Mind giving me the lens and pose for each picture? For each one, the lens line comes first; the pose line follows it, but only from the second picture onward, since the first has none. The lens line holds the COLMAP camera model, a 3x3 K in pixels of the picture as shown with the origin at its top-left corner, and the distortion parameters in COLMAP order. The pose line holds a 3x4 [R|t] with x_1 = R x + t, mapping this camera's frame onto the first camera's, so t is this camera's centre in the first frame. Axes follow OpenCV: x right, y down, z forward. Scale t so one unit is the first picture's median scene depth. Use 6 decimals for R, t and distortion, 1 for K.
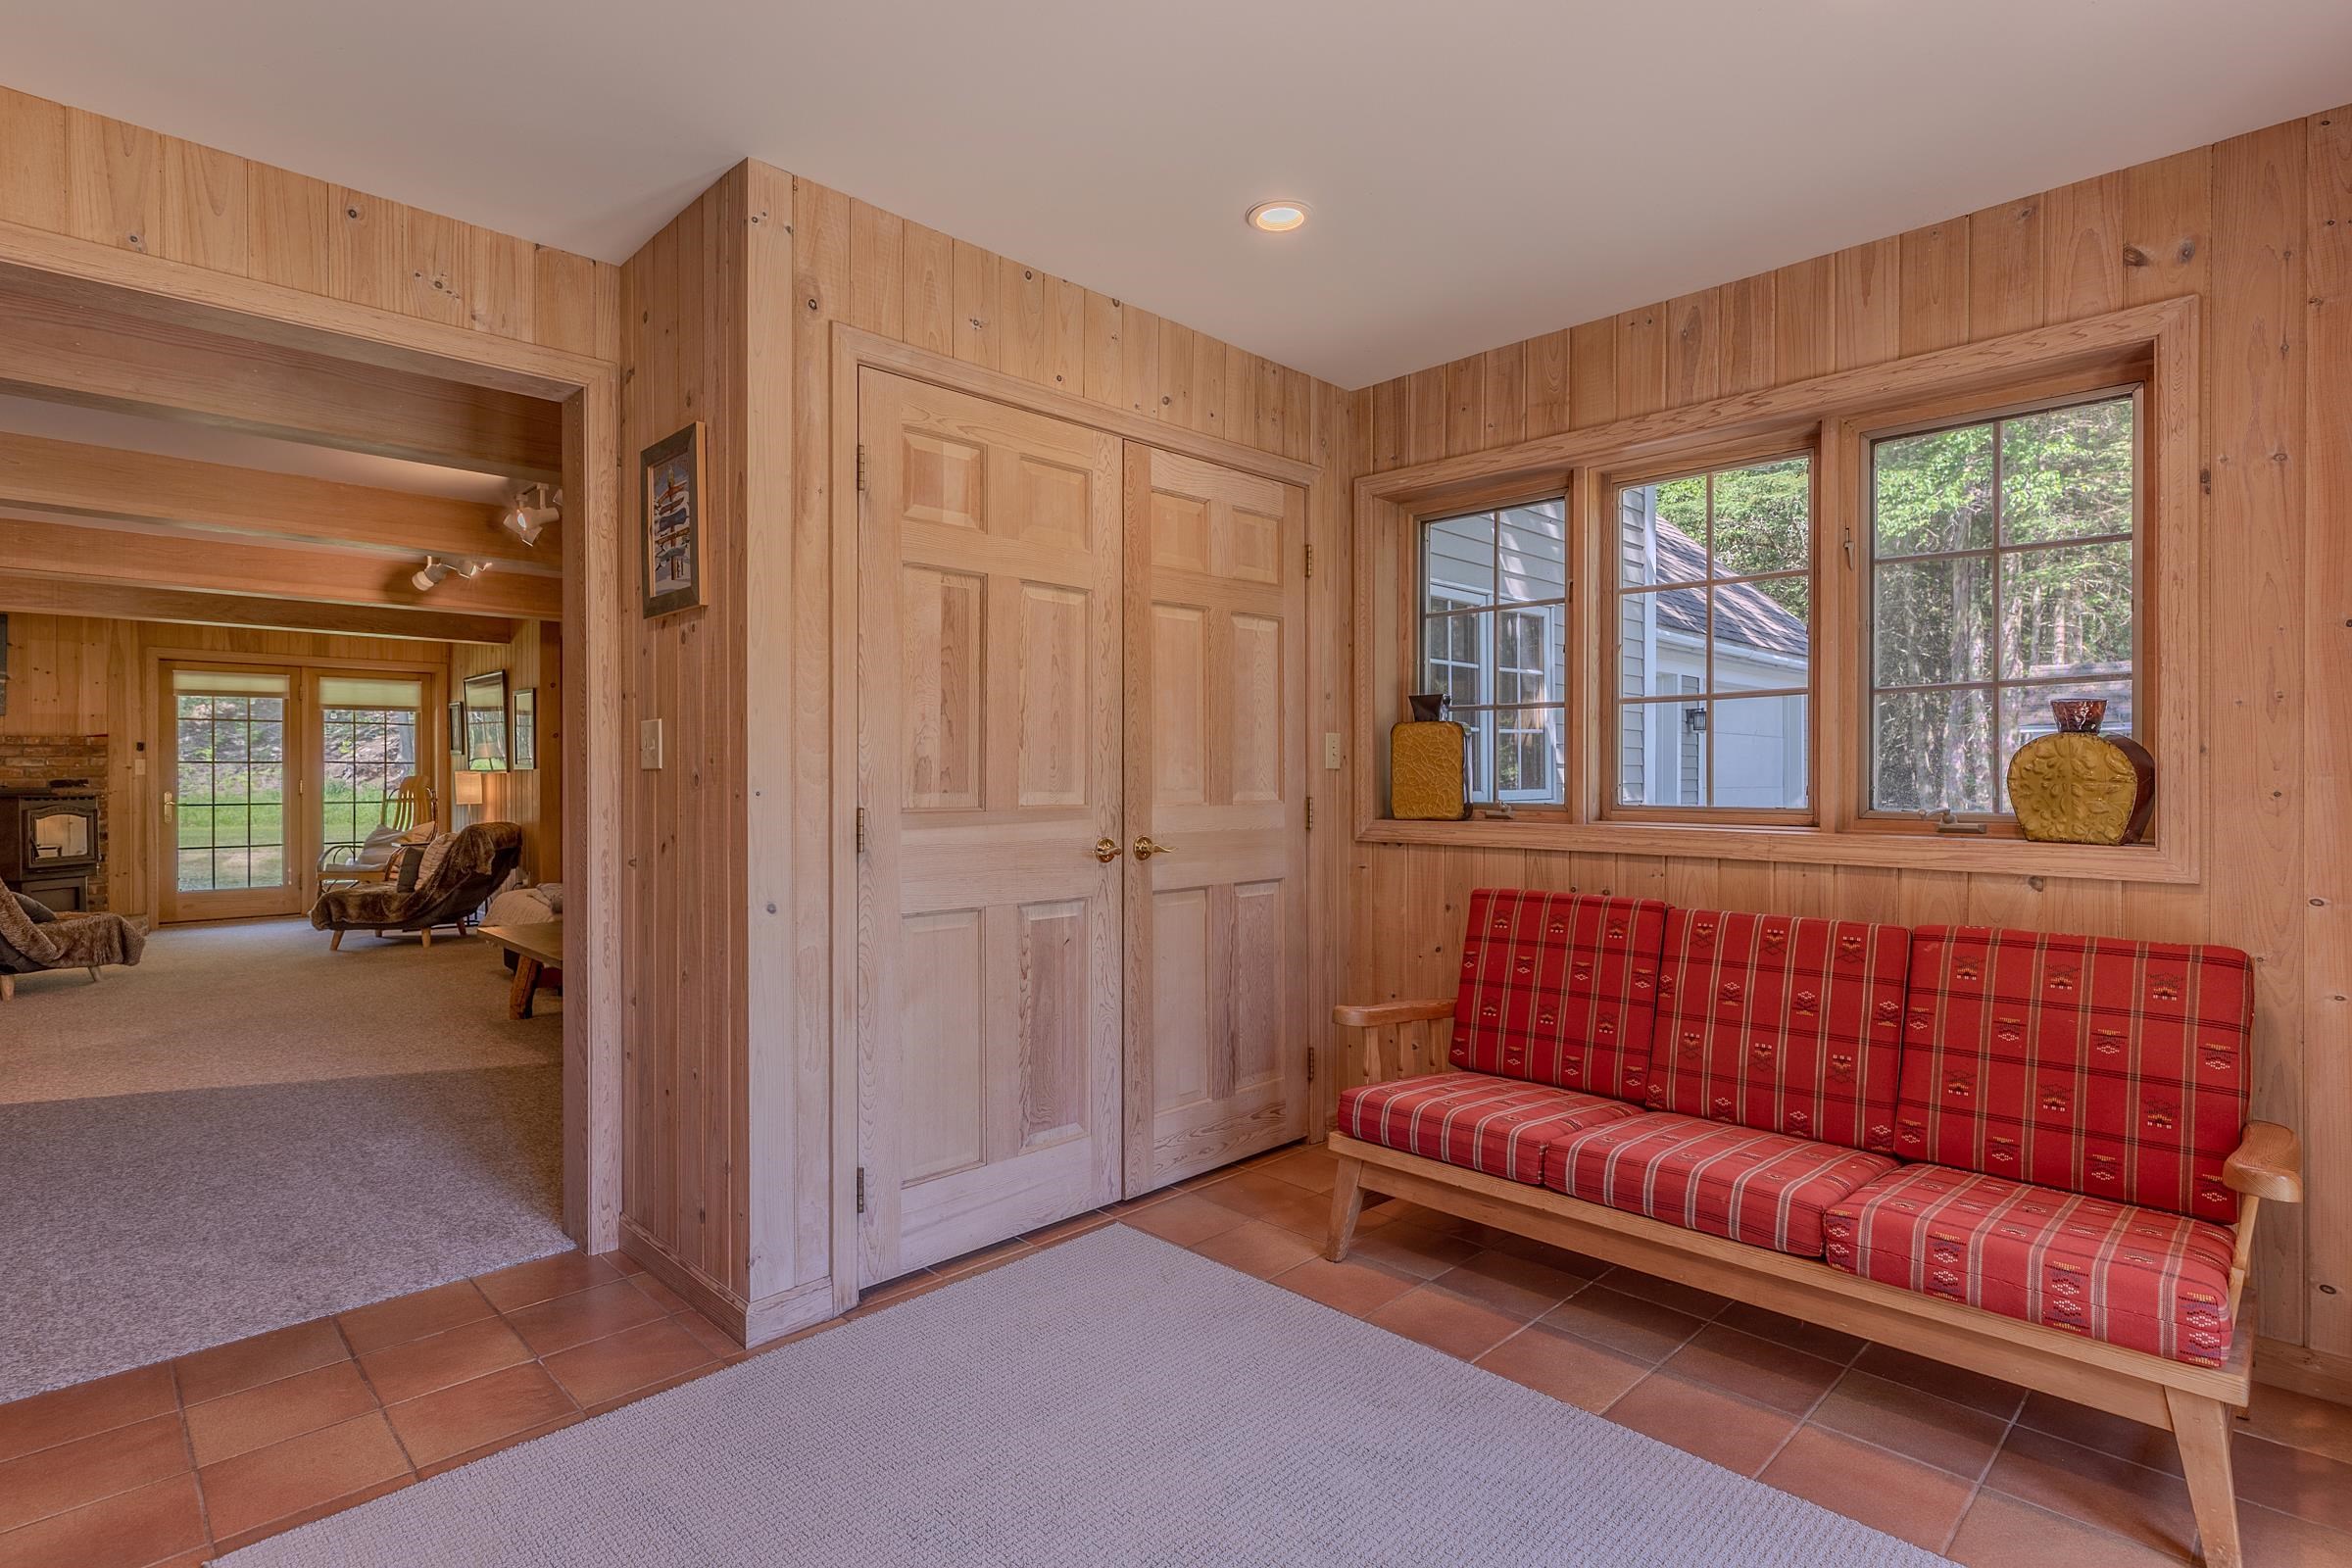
lens RADIAL K [[1150.5, 0, 1179.2], [0, 1150.5, 781.6], [0, 0, 1]] dist [0.002795, 0.000608]
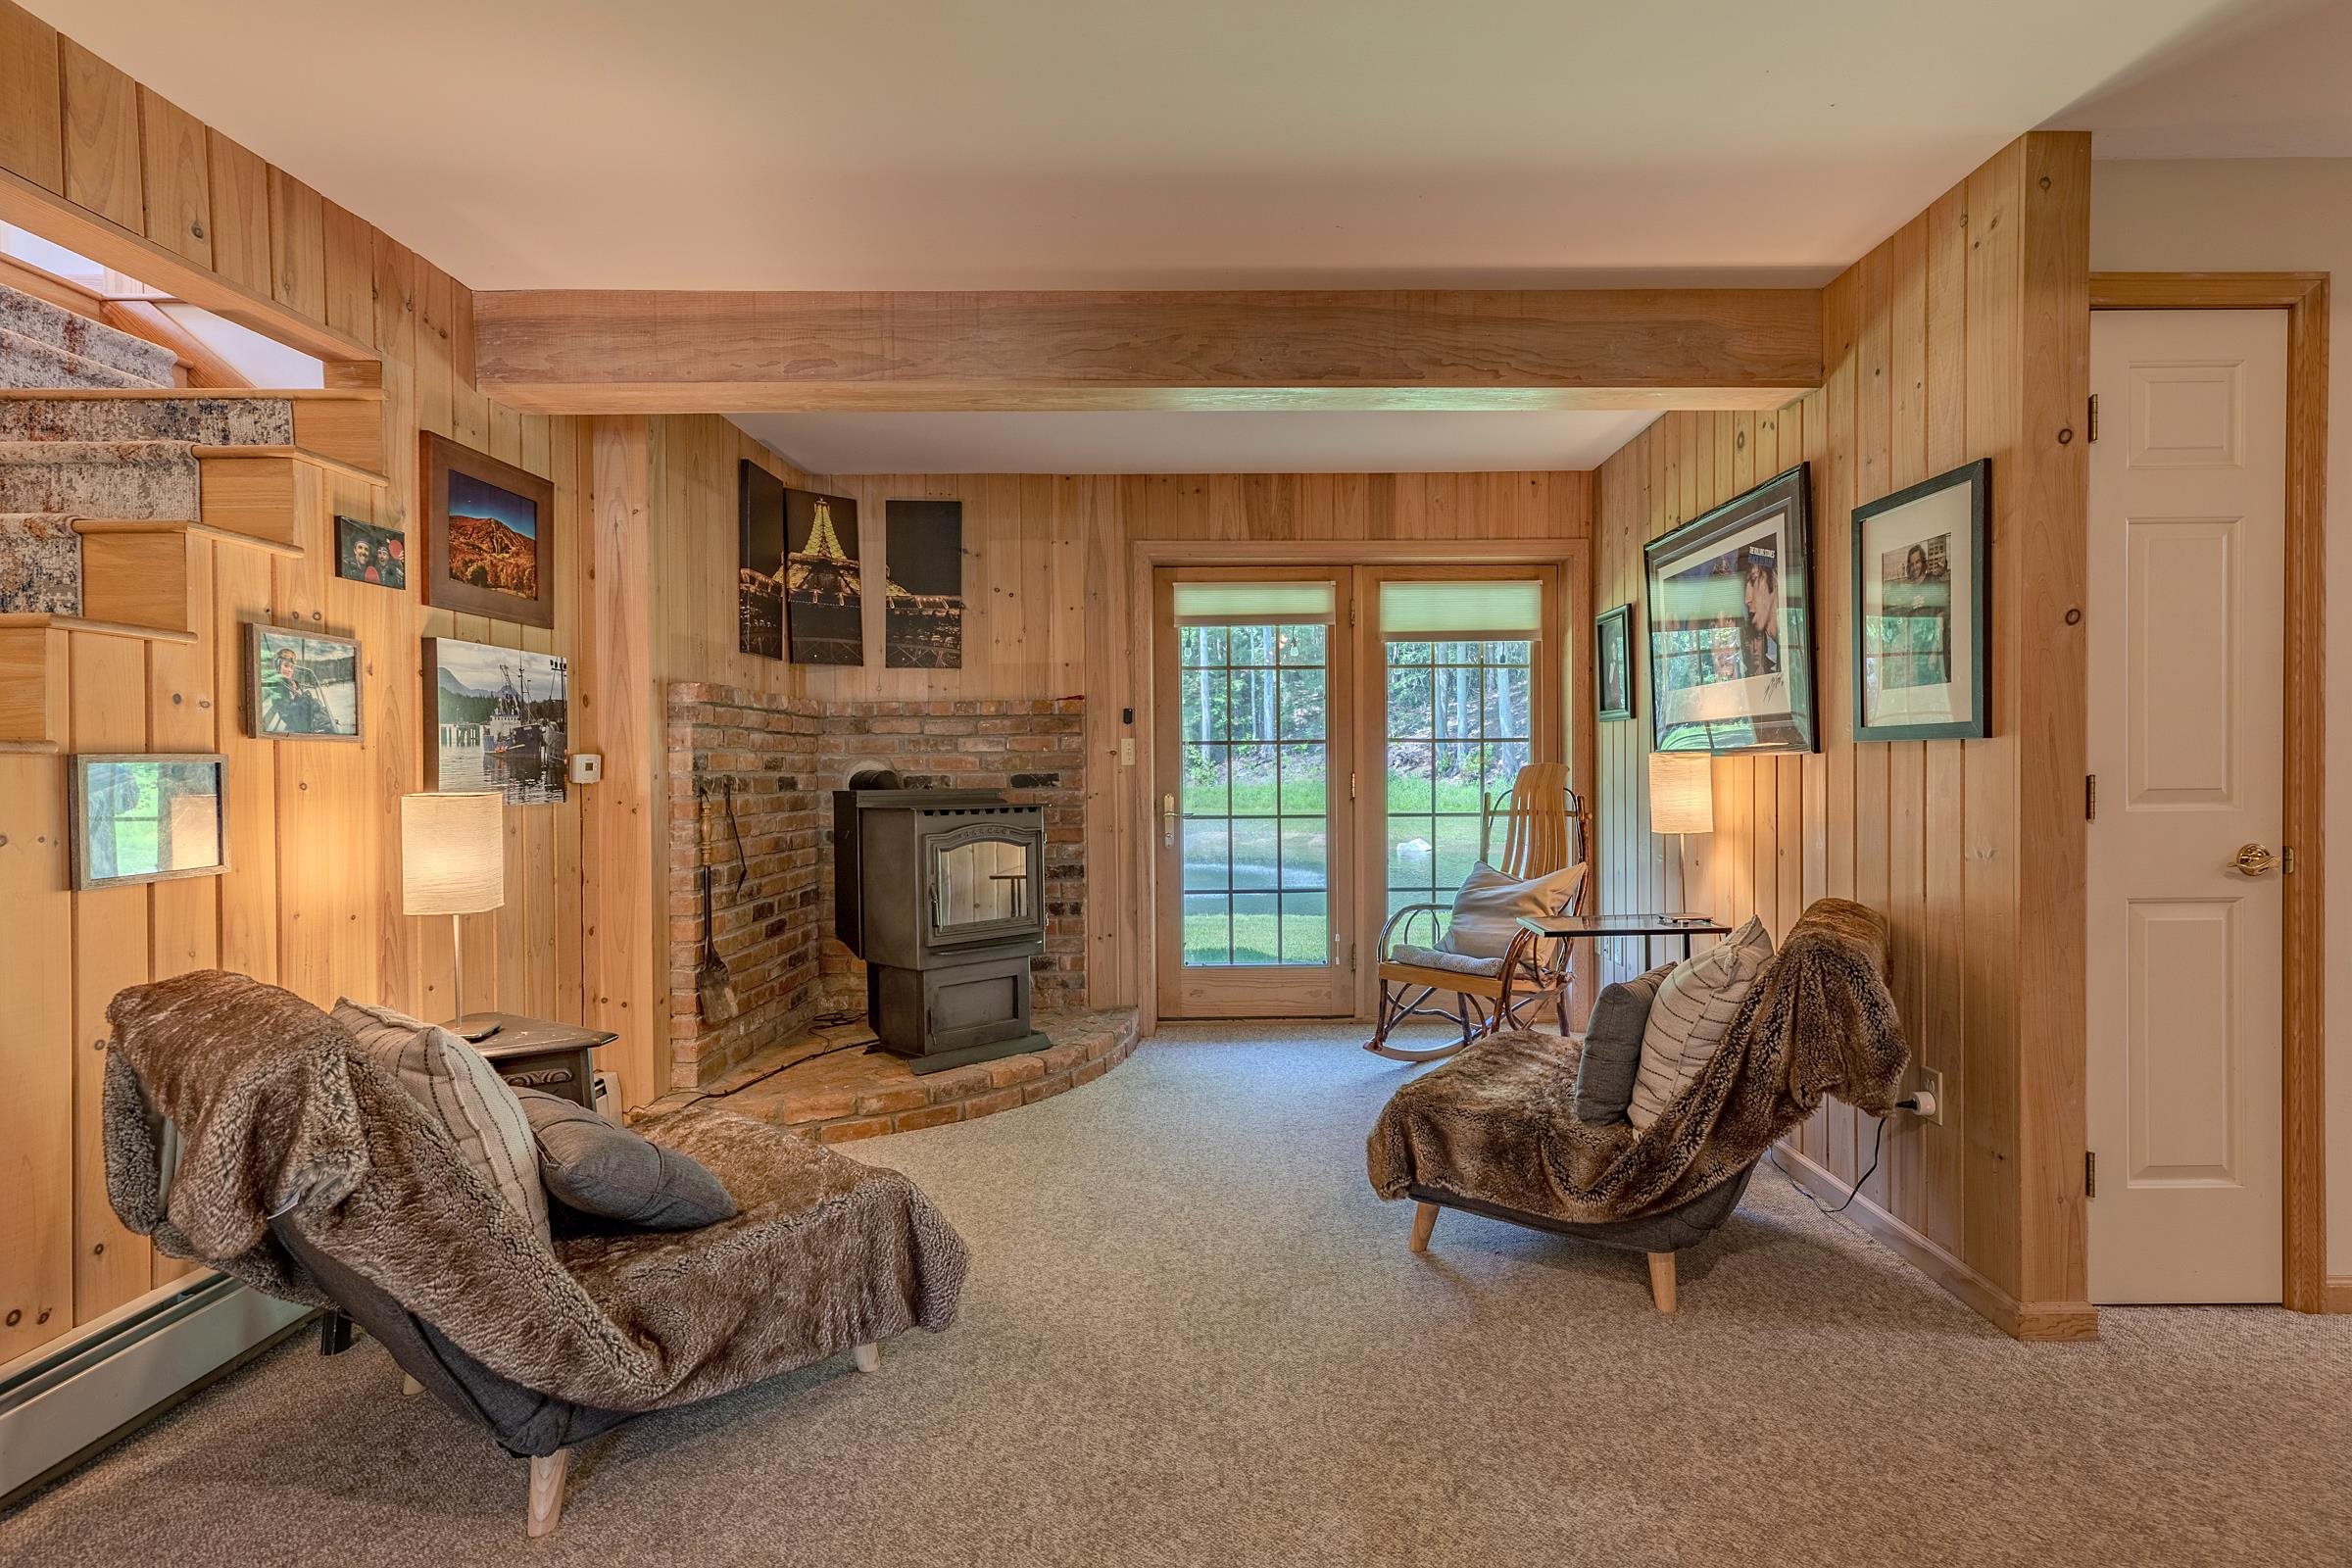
lens RADIAL K [[1085.0, 0, 1183.5], [0, 1085.0, 777.7], [0, 0, 1]] dist [0.005375, 0.001030]
pose [[0.685643, 0.001462, -0.727936, -0.502429], [0.004121, 0.999974, 0.005890, -0.002859], [0.727926, -0.007038, 0.685620, 0.668526]]
